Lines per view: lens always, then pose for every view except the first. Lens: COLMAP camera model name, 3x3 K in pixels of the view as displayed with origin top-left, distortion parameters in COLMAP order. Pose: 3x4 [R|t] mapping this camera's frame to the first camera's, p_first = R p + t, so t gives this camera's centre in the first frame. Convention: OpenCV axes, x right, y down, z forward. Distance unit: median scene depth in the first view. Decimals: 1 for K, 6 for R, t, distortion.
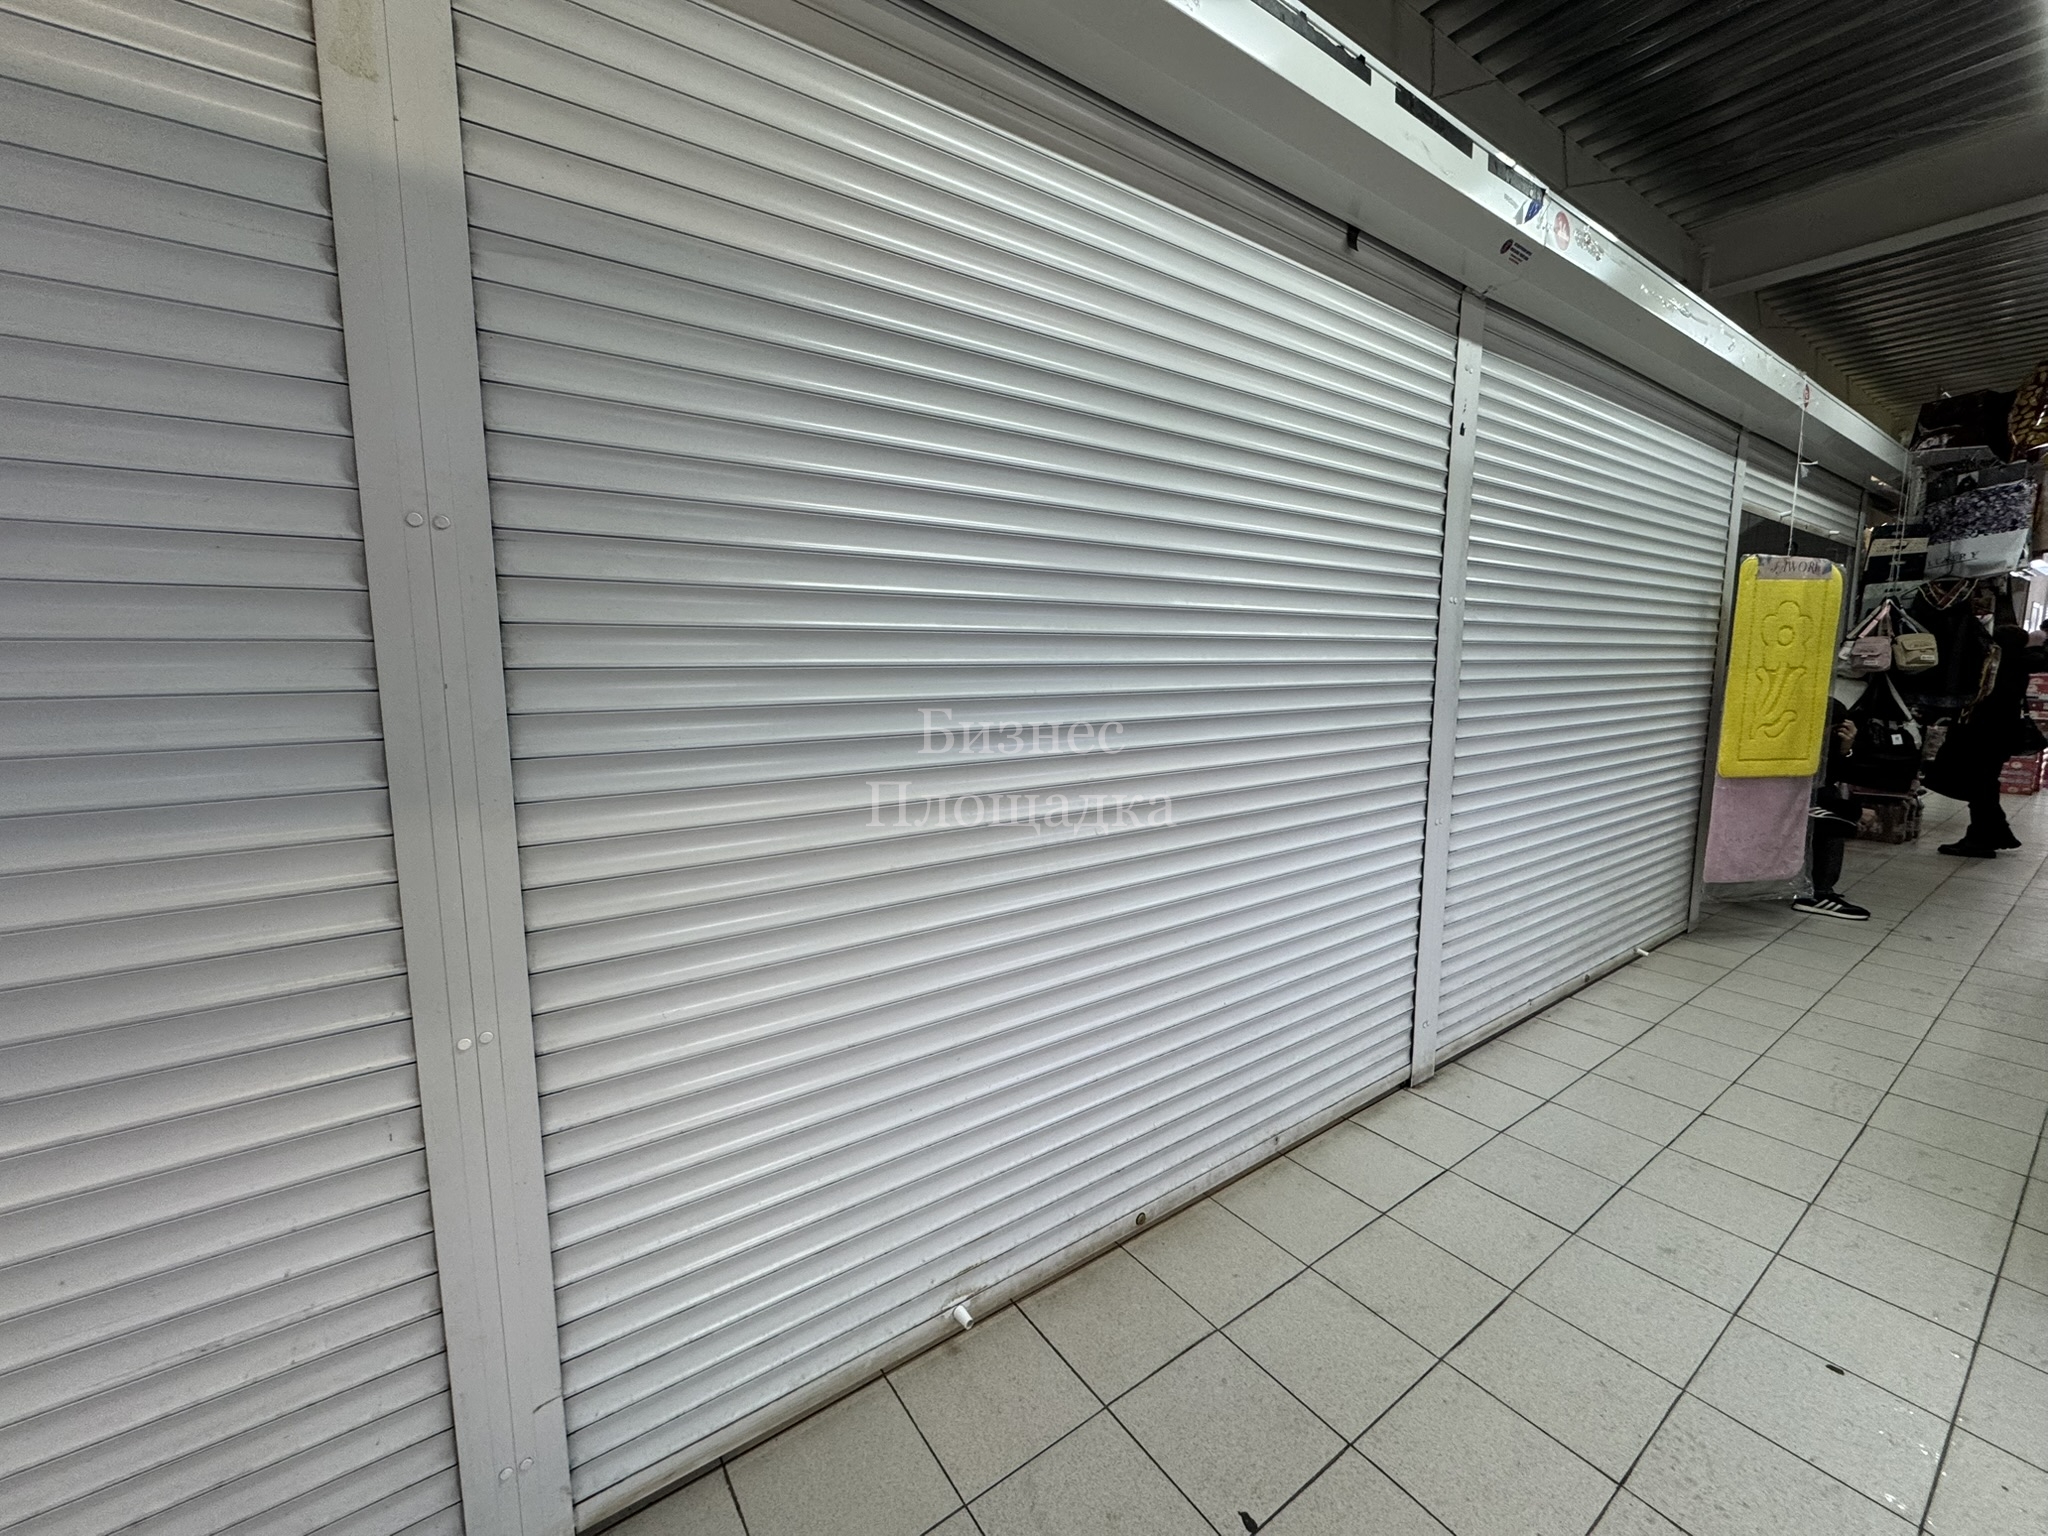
lens RADIAL K [[814.6, 0, 1019.4], [0, 814.6, 765.2], [0, 0, 1]] dist [-0.003100, 0.000263]
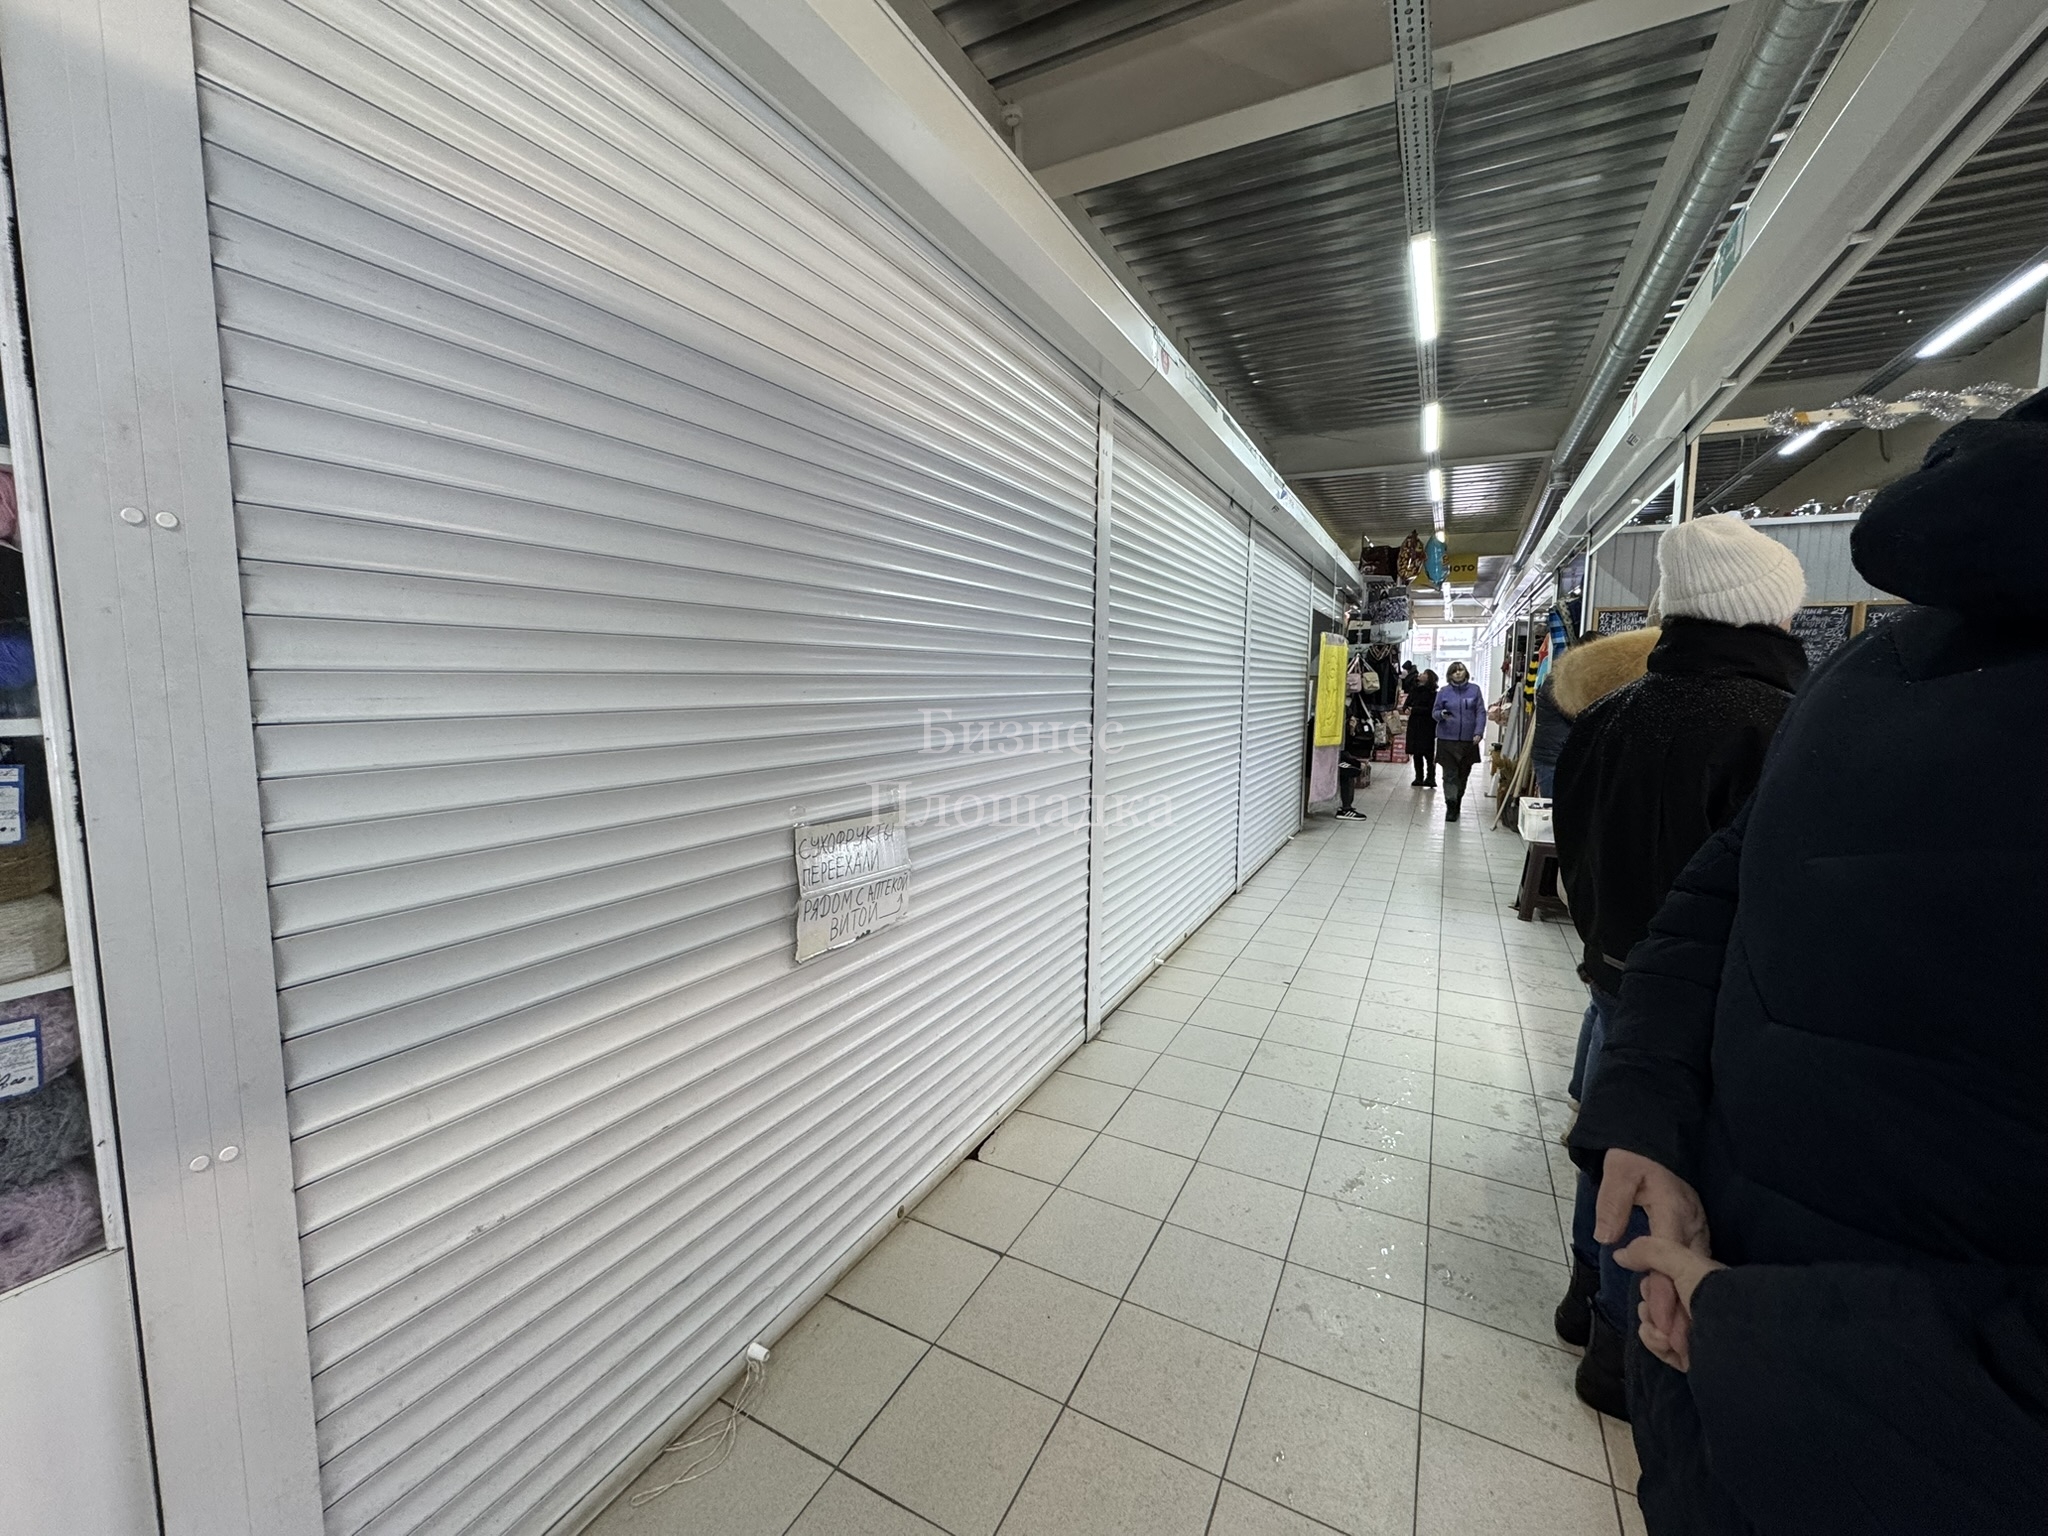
lens RADIAL K [[814.6, 0, 1015.2], [0, 814.6, 769.7], [0, 0, 1]] dist [-0.003100, 0.000263]
pose [[0.891660, -0.038770, 0.451042, -1.004506], [0.047410, 0.998845, -0.007868, 0.081485], [-0.450216, 0.028399, 0.892468, -0.633843]]
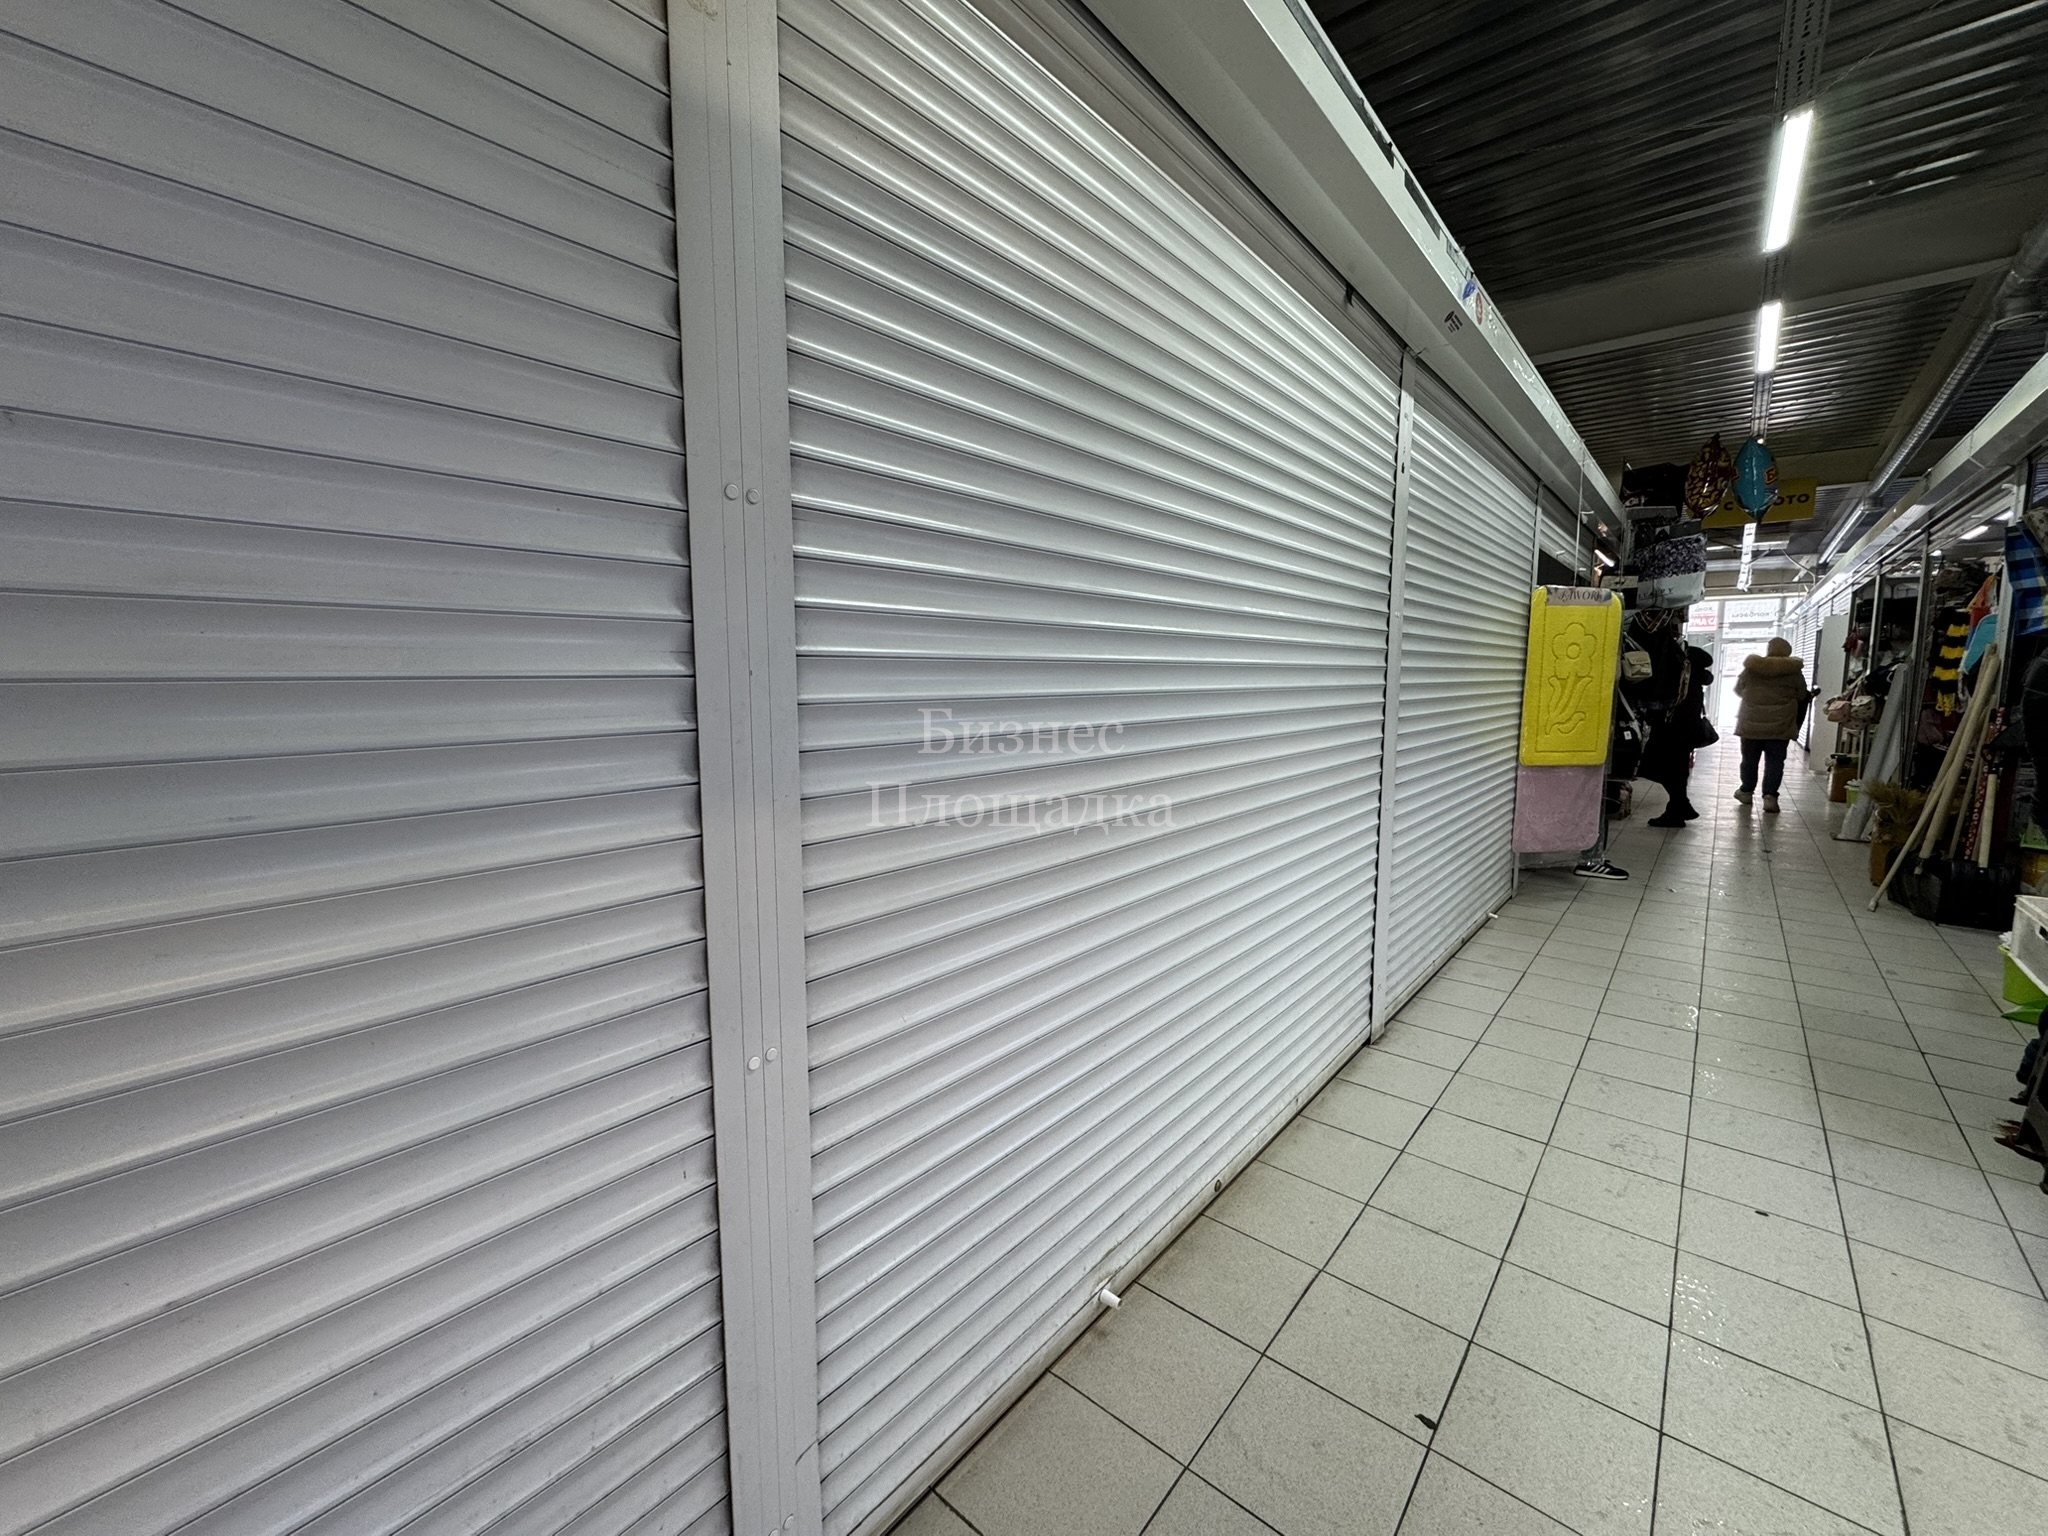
lens RADIAL K [[814.6, 0, 1018.7], [0, 814.6, 766.2], [0, 0, 1]] dist [-0.003100, 0.000263]
pose [[0.970261, -0.026204, 0.240637, -0.279094], [0.030992, 0.999389, -0.016134, 0.014500], [-0.240067, 0.023112, 0.970481, 0.012985]]
